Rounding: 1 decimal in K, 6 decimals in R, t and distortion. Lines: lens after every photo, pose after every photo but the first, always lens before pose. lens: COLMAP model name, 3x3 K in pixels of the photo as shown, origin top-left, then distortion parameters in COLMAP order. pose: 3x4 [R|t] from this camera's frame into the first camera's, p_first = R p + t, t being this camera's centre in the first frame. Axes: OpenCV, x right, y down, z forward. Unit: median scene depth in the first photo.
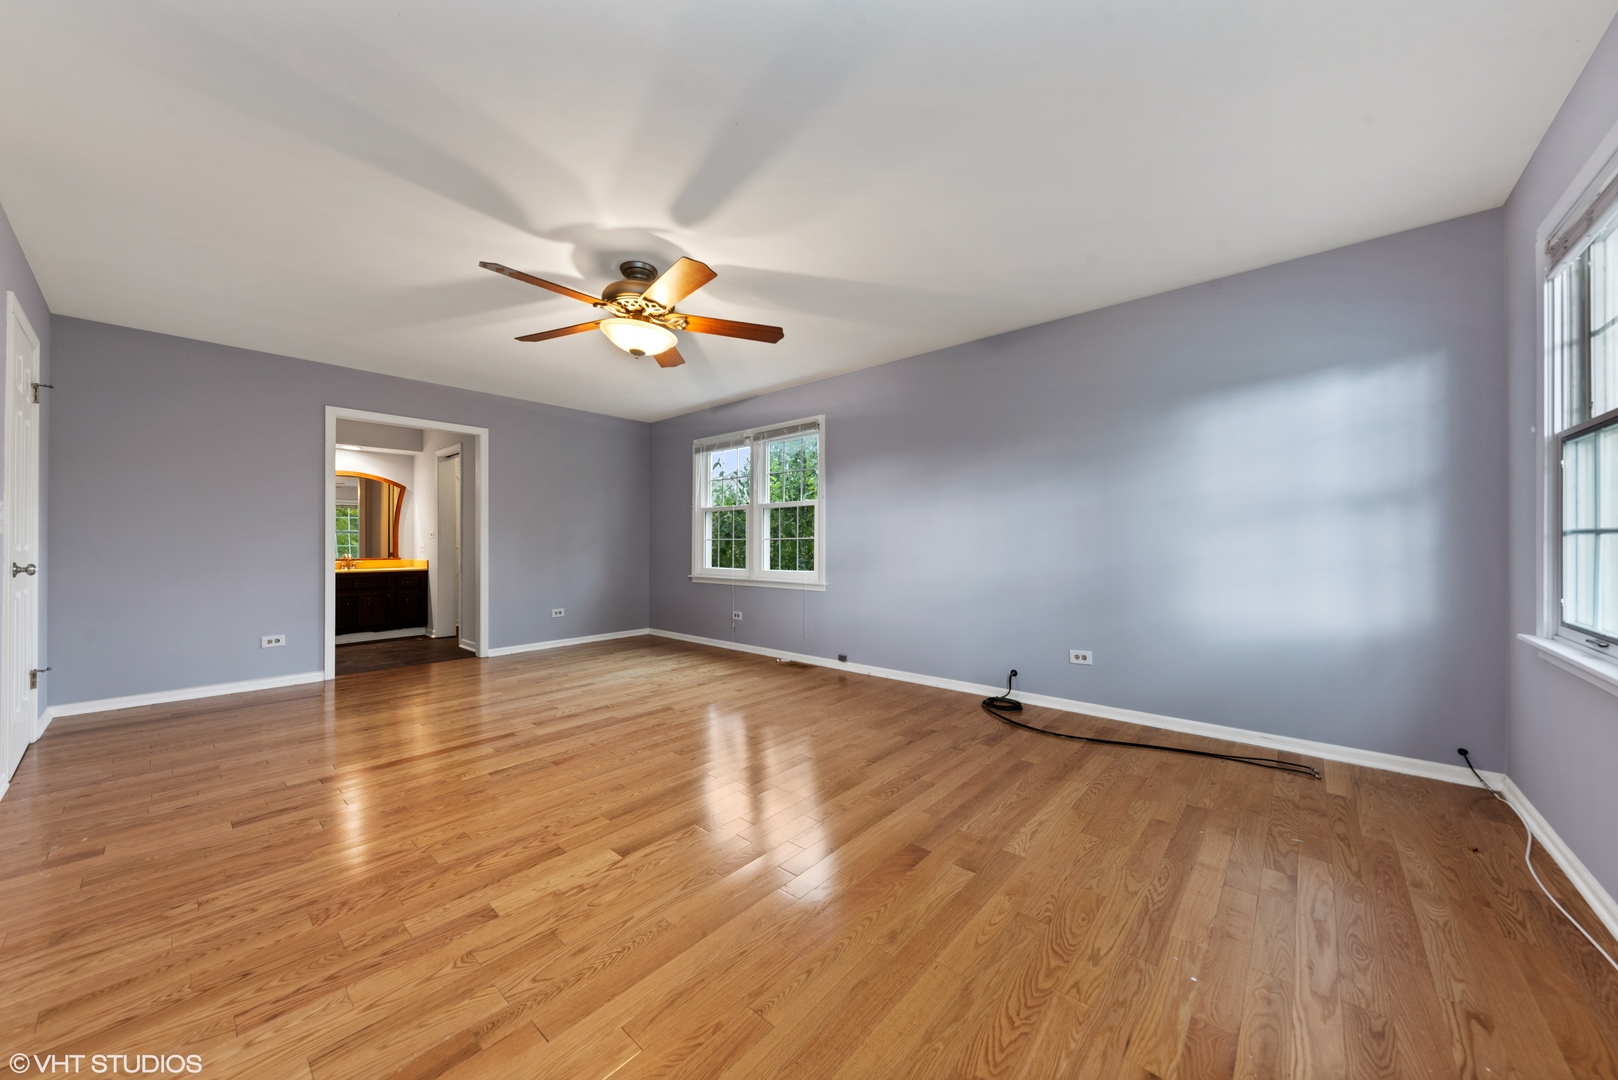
lens RADIAL K [[565.2, 0, 804.9], [0, 565.2, 543.5], [0, 0, 1]] dist [0.006726, -0.000222]
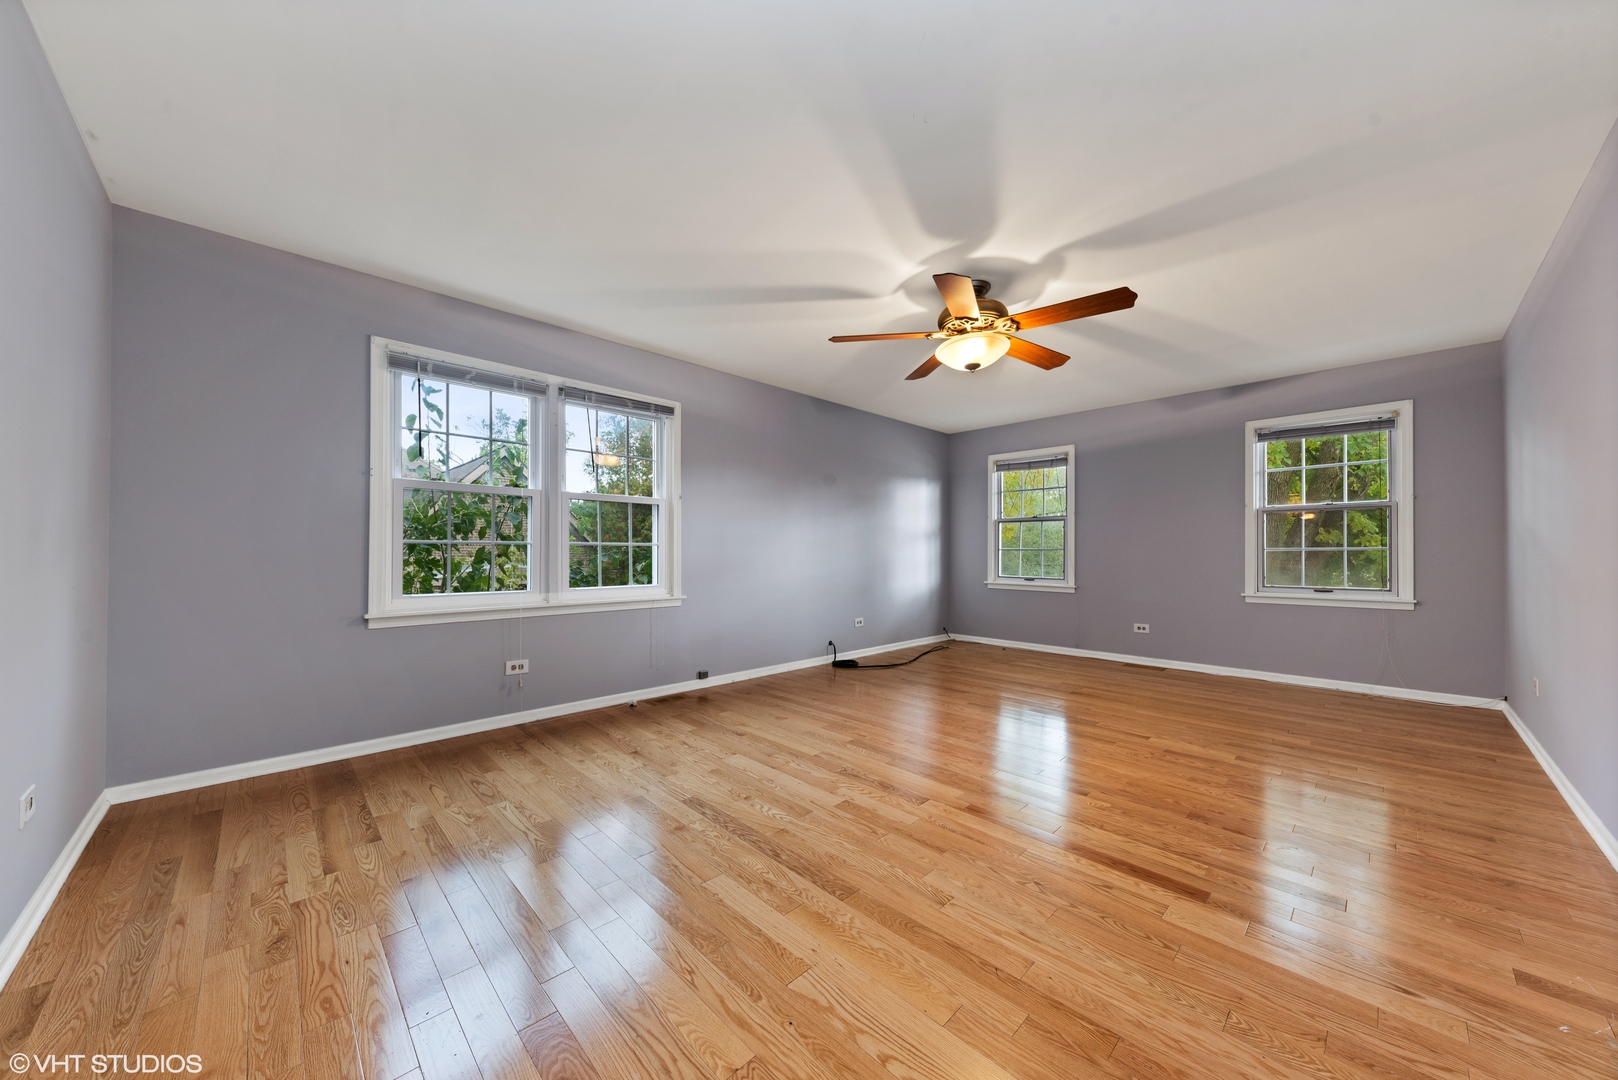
lens RADIAL K [[565.2, 0, 803.5], [0, 565.2, 547.5], [0, 0, 1]] dist [0.006726, -0.000222]
pose [[0.075611, 0.013421, 0.997047, -0.804985], [-0.002770, 0.999908, -0.013250, 0.005780], [-0.997134, -0.001760, 0.075641, 0.734136]]
